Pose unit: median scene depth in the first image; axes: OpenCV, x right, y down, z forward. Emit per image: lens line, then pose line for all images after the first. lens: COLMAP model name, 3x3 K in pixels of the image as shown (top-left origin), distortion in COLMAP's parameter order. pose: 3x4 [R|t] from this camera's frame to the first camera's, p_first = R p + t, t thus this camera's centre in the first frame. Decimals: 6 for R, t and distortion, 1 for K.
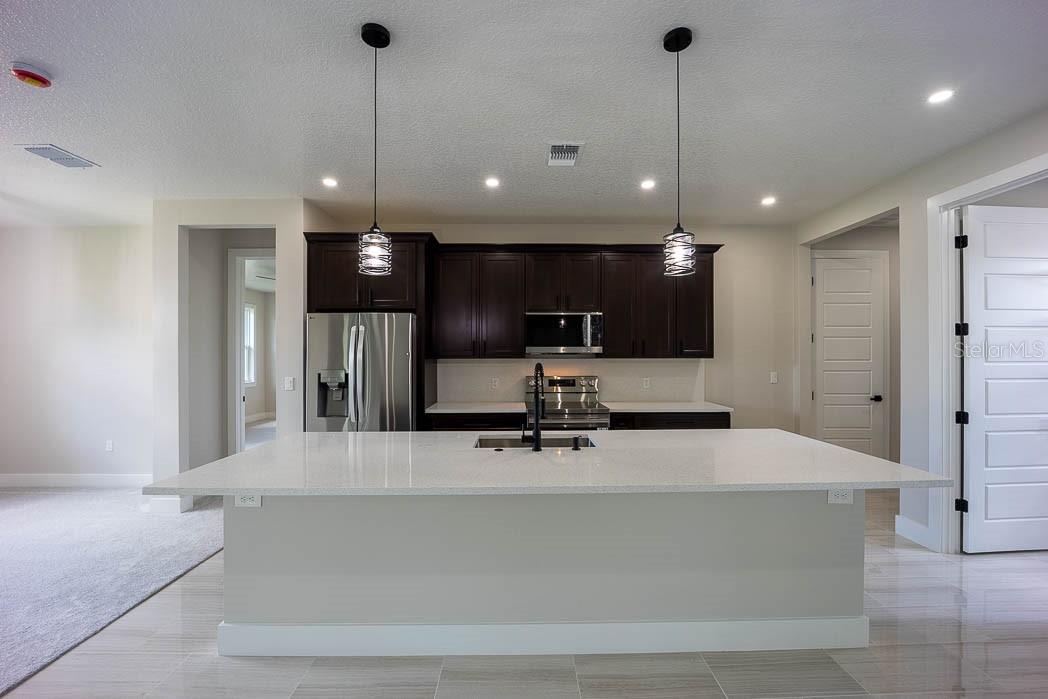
lens RADIAL K [[430.1, 0, 525.0], [0, 430.1, 351.9], [0, 0, 1]] dist [-0.001146, -0.000259]
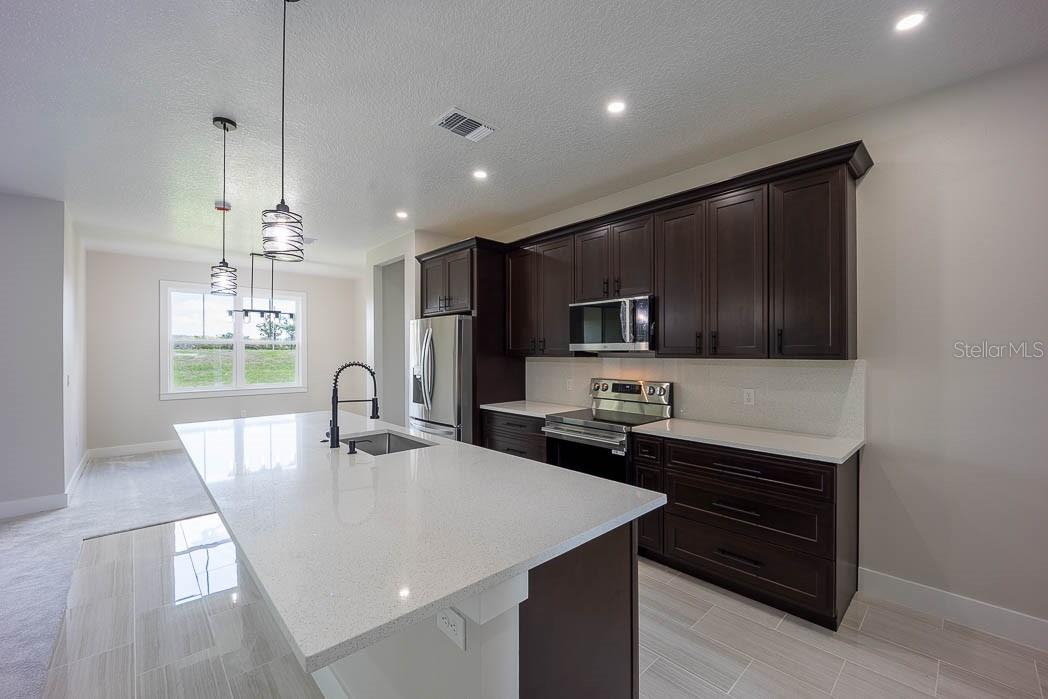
lens RADIAL K [[424.6, 0, 525.7], [0, 424.6, 352.0], [0, 0, 1]] dist [-0.012516, -0.000113]
pose [[0.669505, -0.000383, -0.742807, 0.586944], [0.005370, 0.999976, 0.004325, 0.000261], [0.742788, -0.006885, 0.669491, 0.361220]]
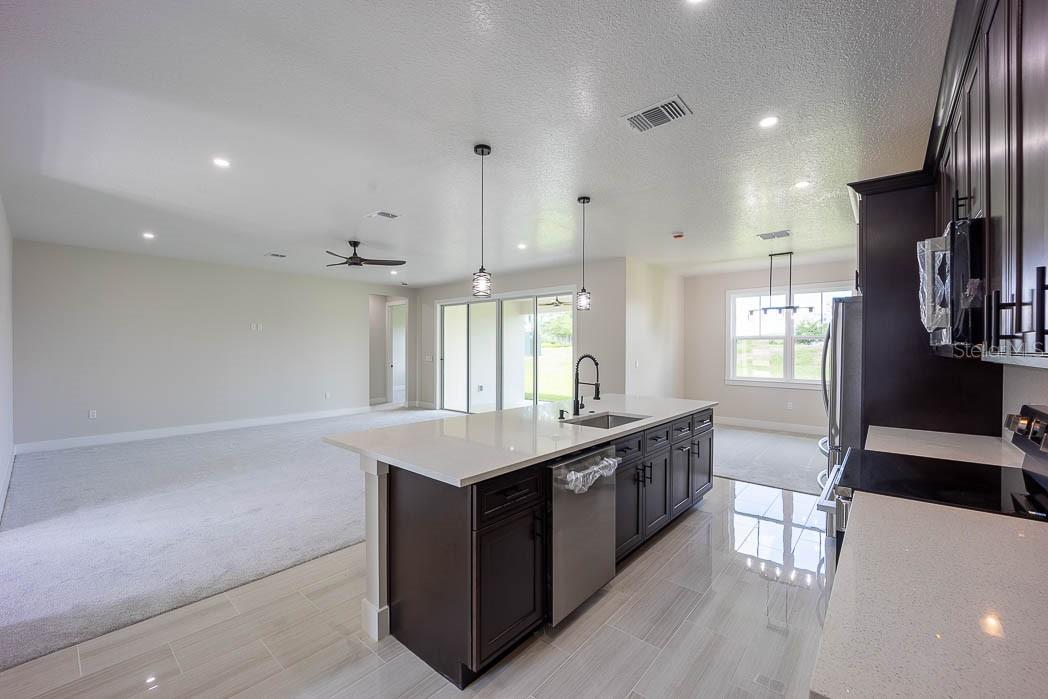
lens RADIAL K [[430.1, 0, 525.0], [0, 430.1, 351.9], [0, 0, 1]] dist [-0.001146, -0.000259]
pose [[-0.662023, 0.008243, -0.749438, 0.656483], [0.003436, 0.999962, 0.007963, 0.003844], [0.749475, 0.002697, -0.662027, 0.985805]]
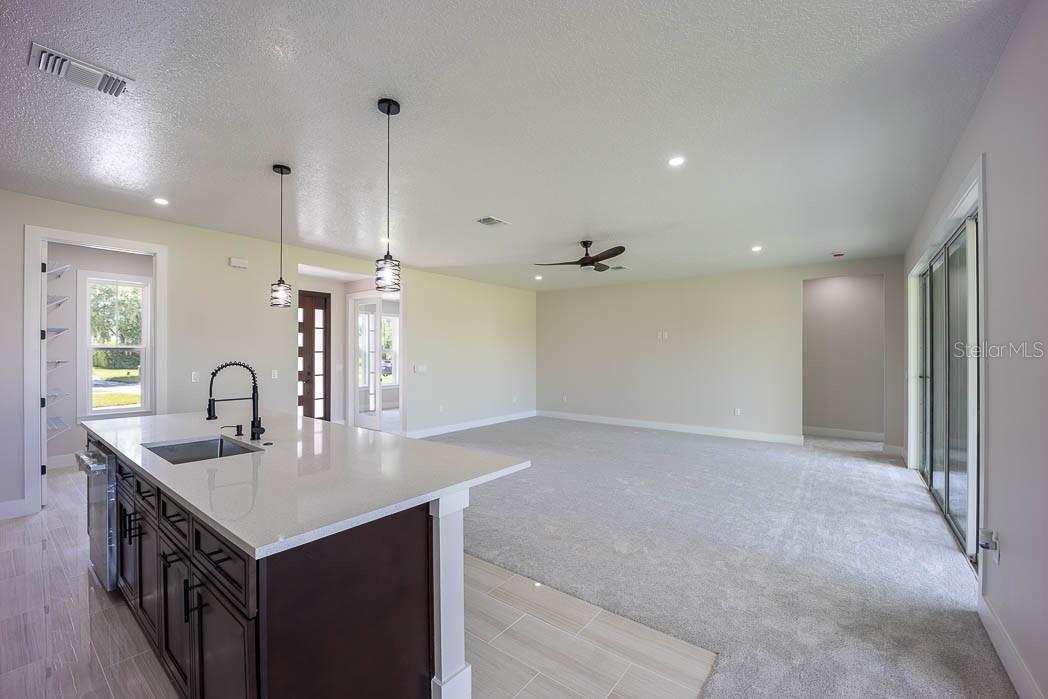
lens RADIAL K [[429.4, 0, 509.0], [0, 429.4, 353.7], [0, 0, 1]] dist [-0.000485, -0.000049]
pose [[-0.763865, 0.001829, 0.645374, -0.650037], [-0.003076, 0.999974, -0.006475, 0.006417], [-0.645369, -0.006931, -0.763839, 0.811069]]
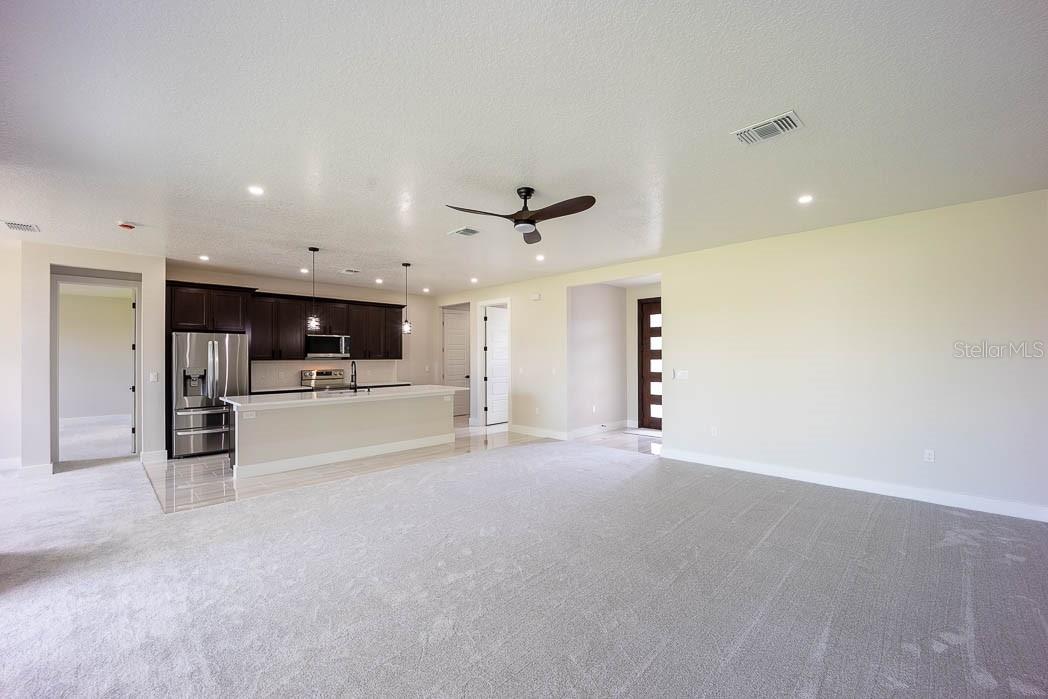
lens RADIAL K [[430.1, 0, 525.0], [0, 430.1, 351.9], [0, 0, 1]] dist [-0.001146, -0.000259]
pose [[0.719429, 0.006315, 0.694537, -0.600240], [-0.000692, 0.999965, -0.008375, -0.004209], [-0.694565, 0.005545, 0.719408, -0.941345]]
